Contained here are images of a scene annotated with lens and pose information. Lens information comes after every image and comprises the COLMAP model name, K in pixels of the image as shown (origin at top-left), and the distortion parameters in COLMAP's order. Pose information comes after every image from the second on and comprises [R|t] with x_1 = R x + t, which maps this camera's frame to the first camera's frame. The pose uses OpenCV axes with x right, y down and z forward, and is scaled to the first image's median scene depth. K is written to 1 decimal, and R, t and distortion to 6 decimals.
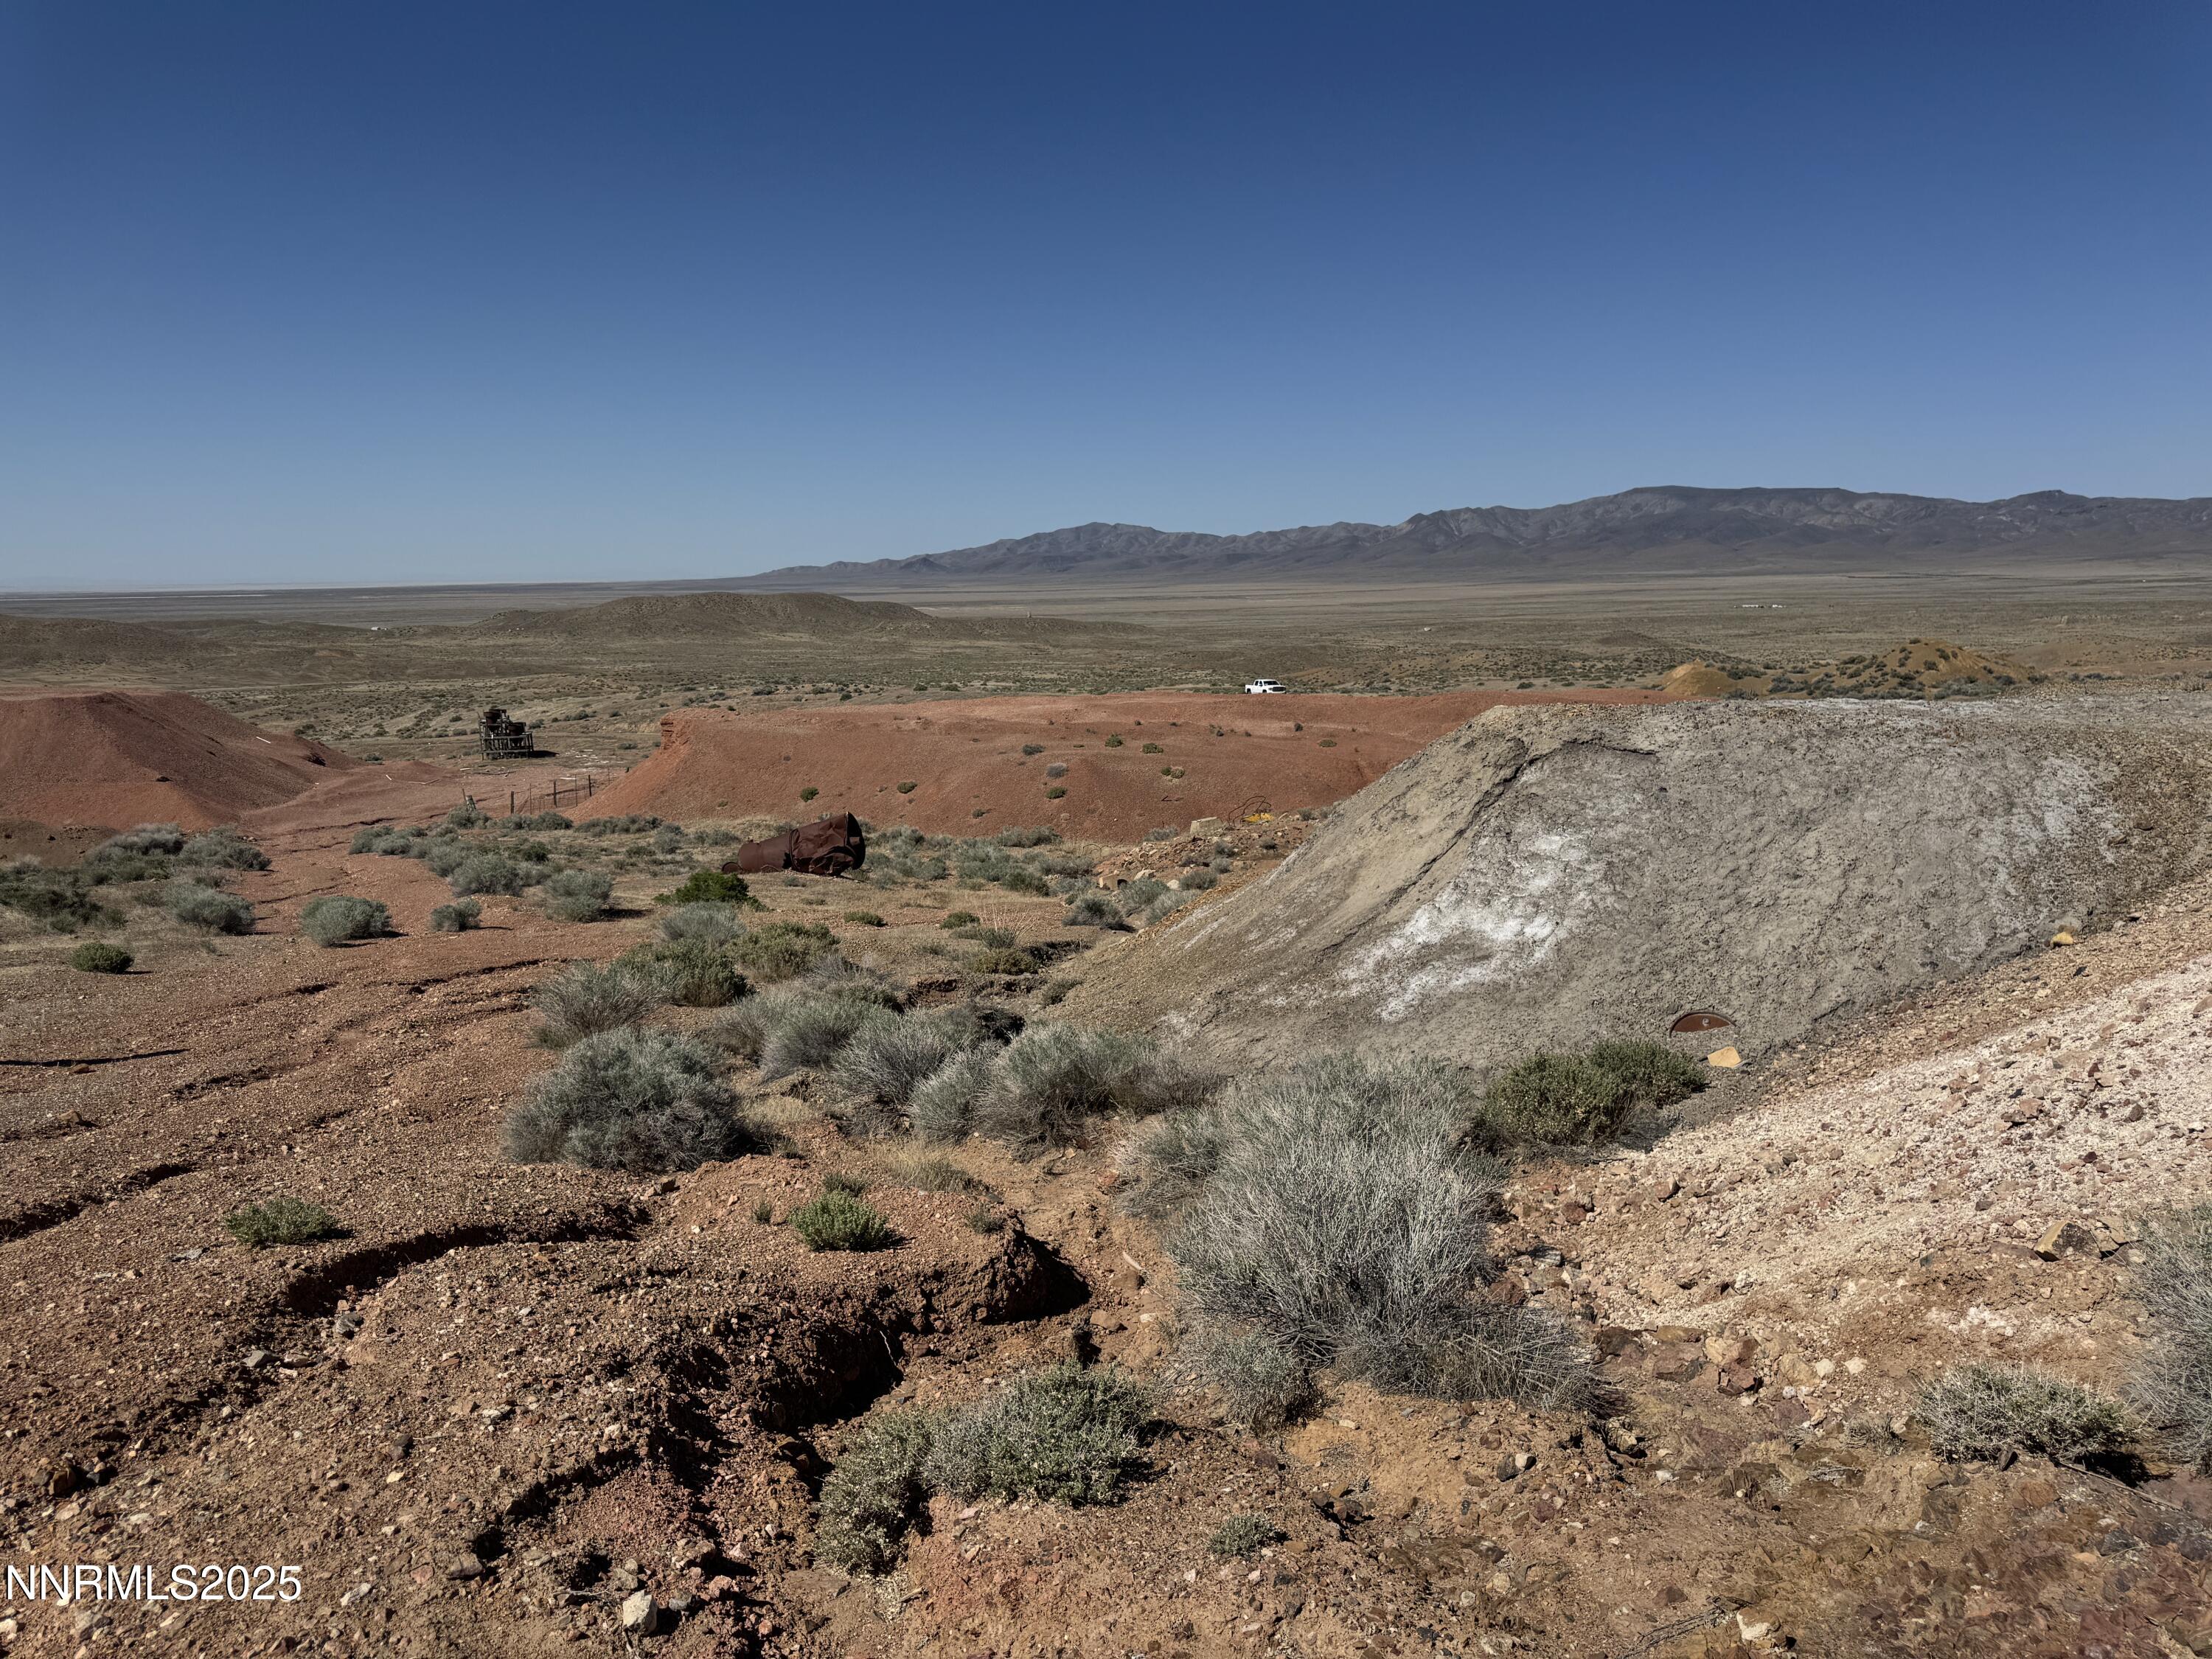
lens RADIAL K [[1541.8, 0, 1096.6], [0, 1541.8, 840.5], [0, 0, 1]] dist [0.084751, -0.100847]
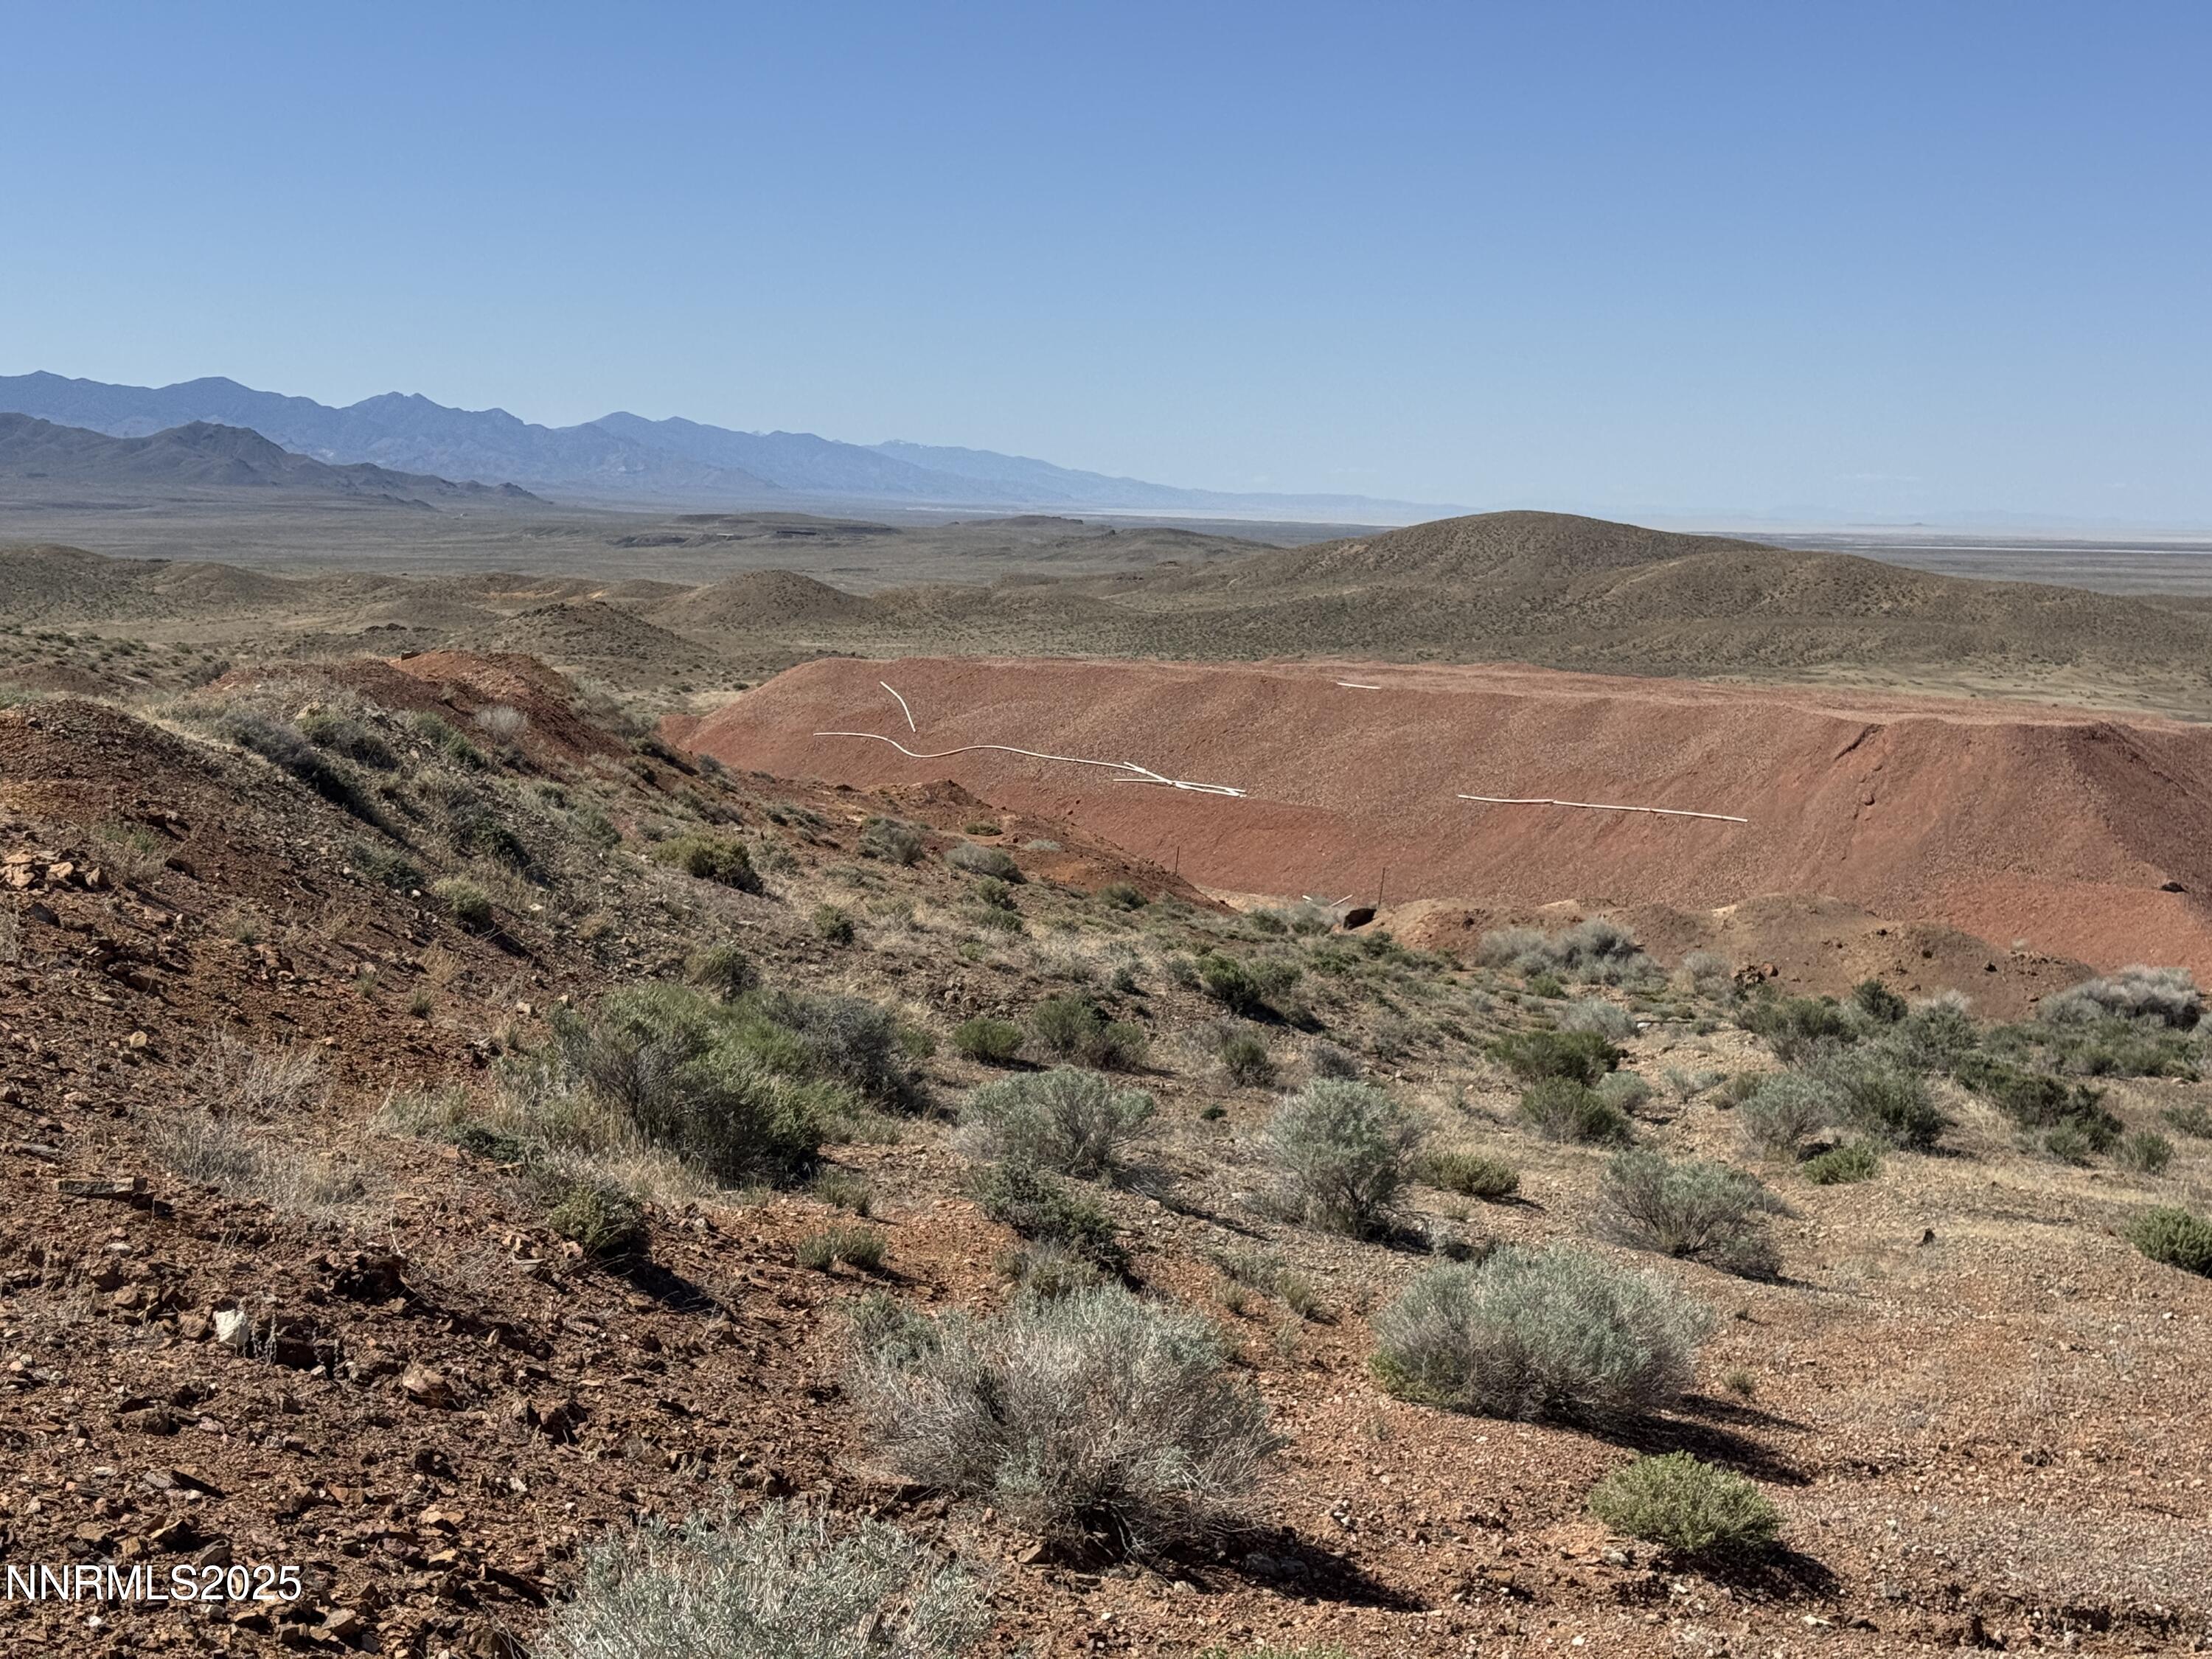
lens RADIAL K [[3075.3, 0, 1082.2], [0, 3075.3, 838.6], [0, 0, 1]] dist [0.107796, 0.000000]
pose [[0.644819, 0.111650, -0.756136, -0.024973], [-0.162423, 0.986695, 0.007182, -0.002090], [0.746878, 0.118183, 0.654375, 0.001658]]
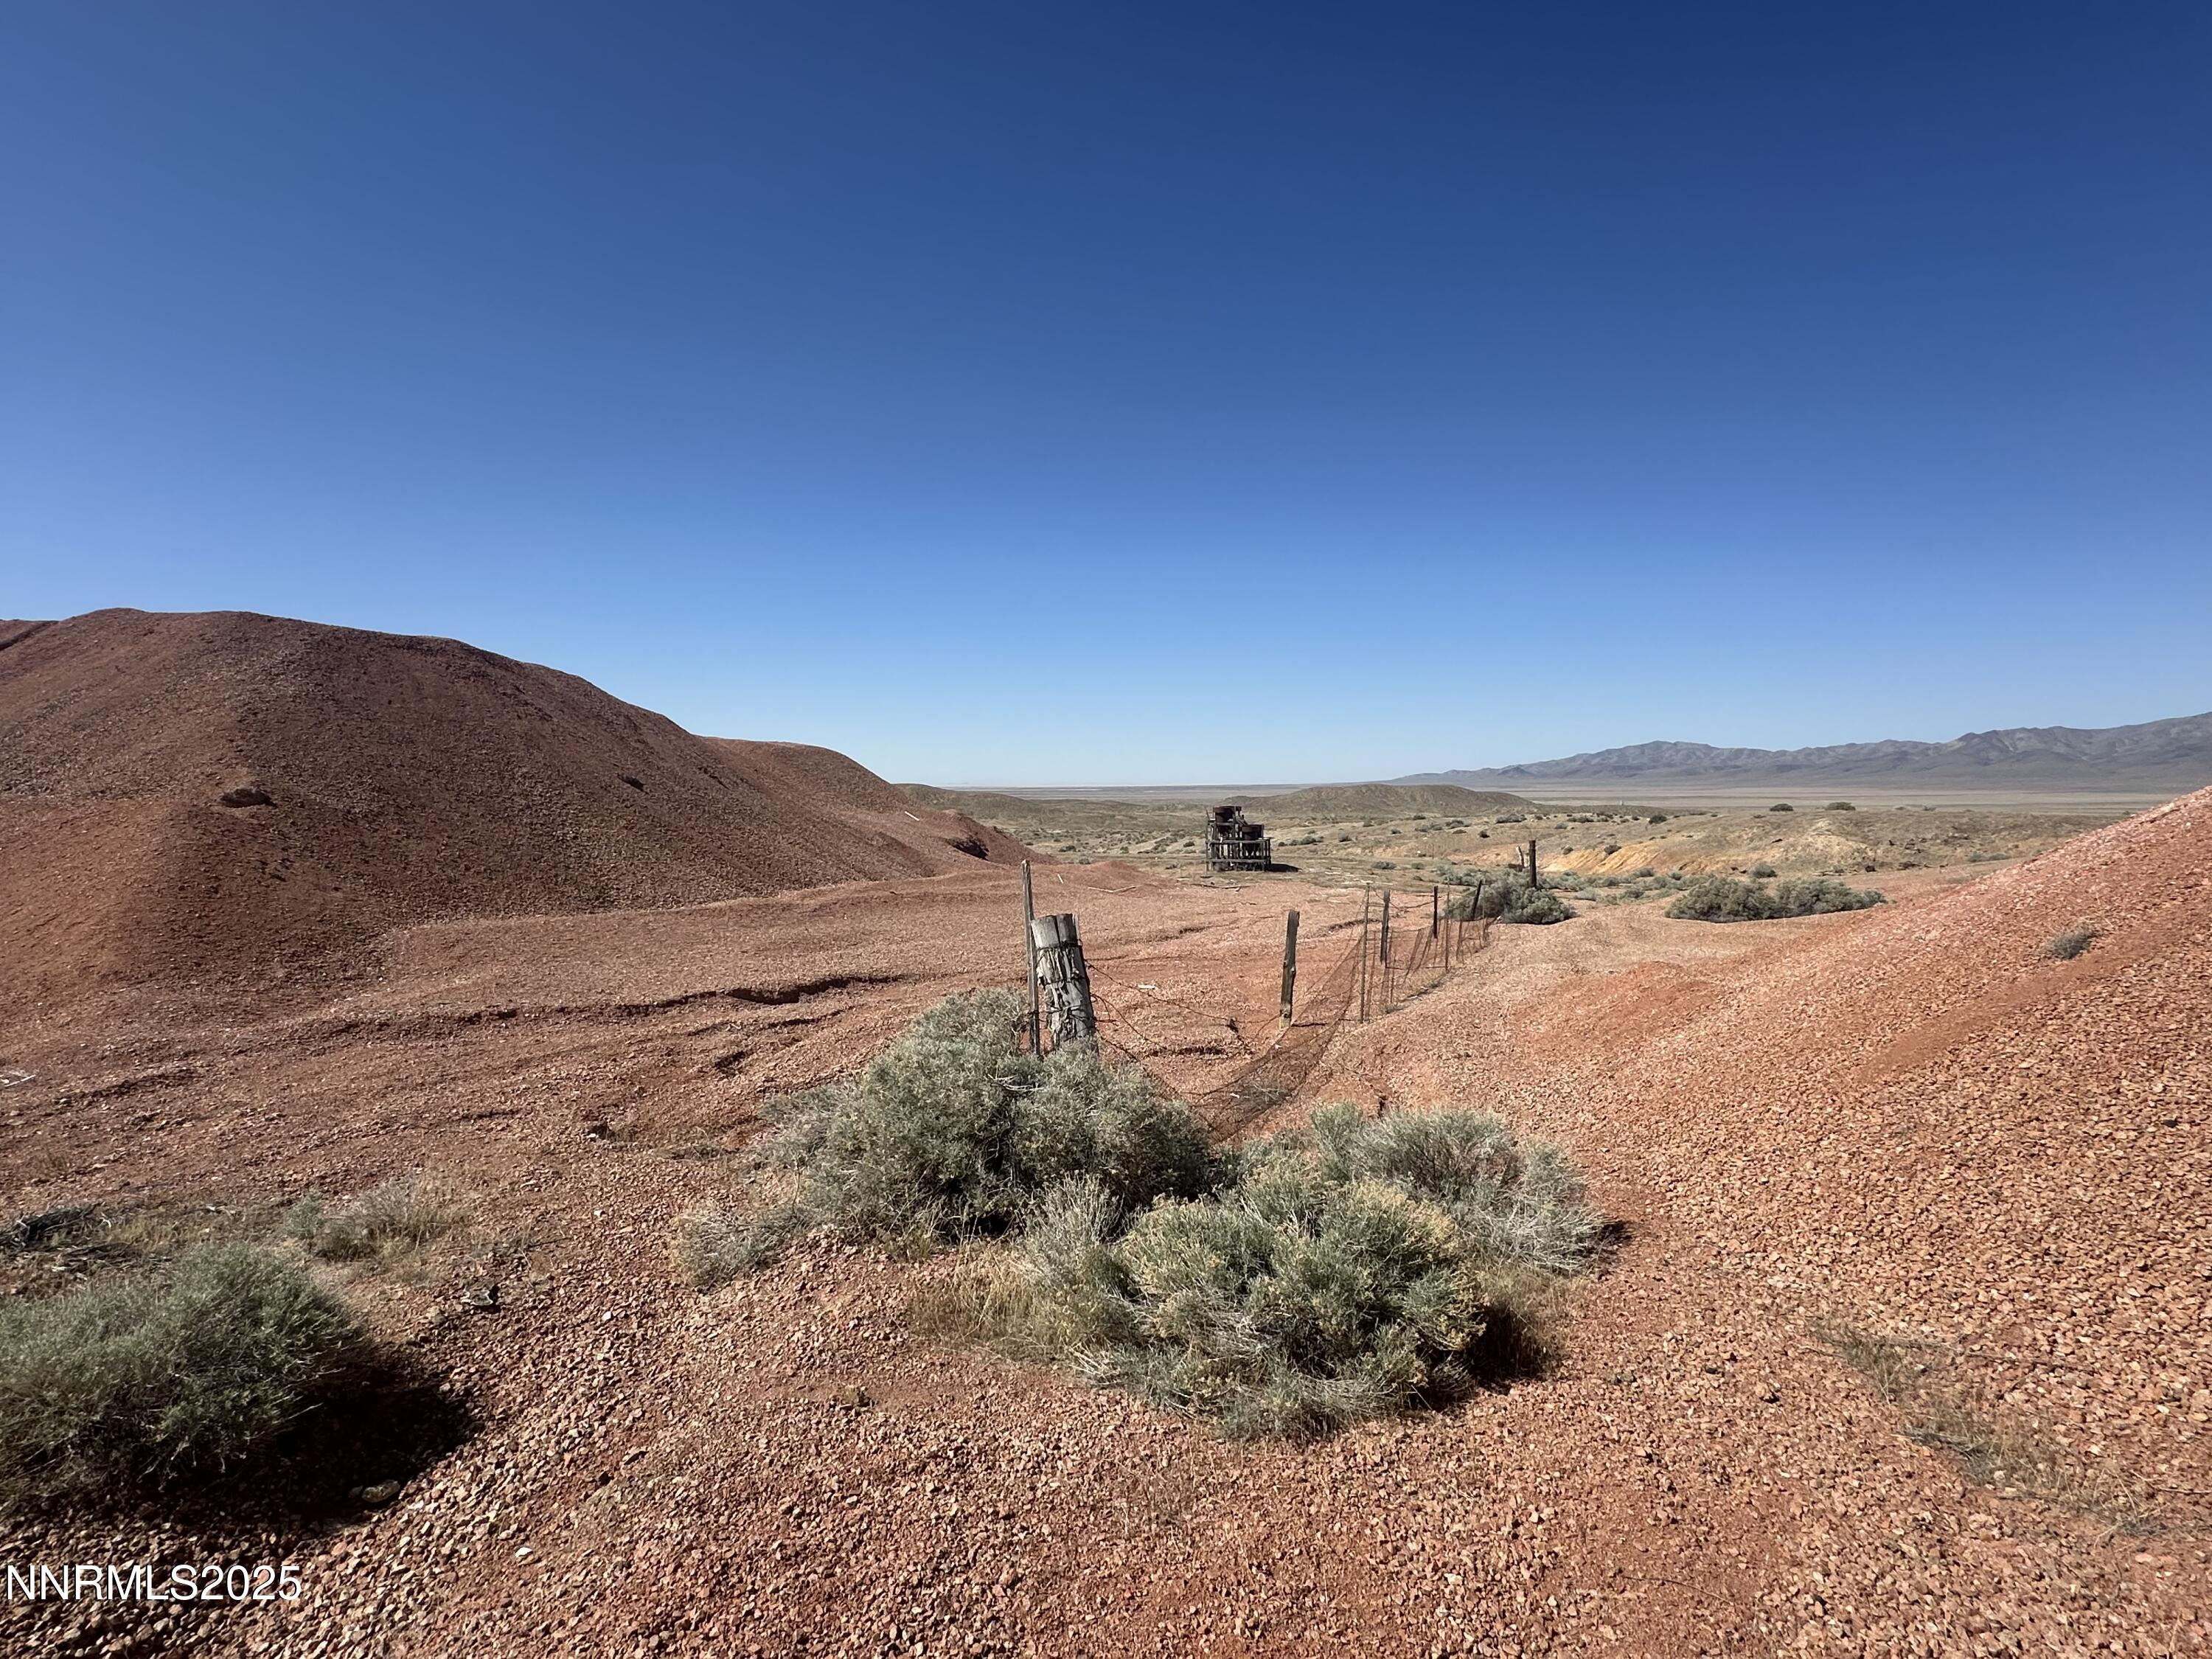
lens RADIAL K [[1057.1, 0, 1086.2], [0, 1057.1, 825.1], [0, 0, 1]] dist [0.000732, 0.000021]
pose [[0.880207, 0.027013, -0.473820, -0.366755], [-0.086514, 0.990783, -0.104230, -0.028228], [0.466638, 0.132736, 0.874431, 0.941655]]
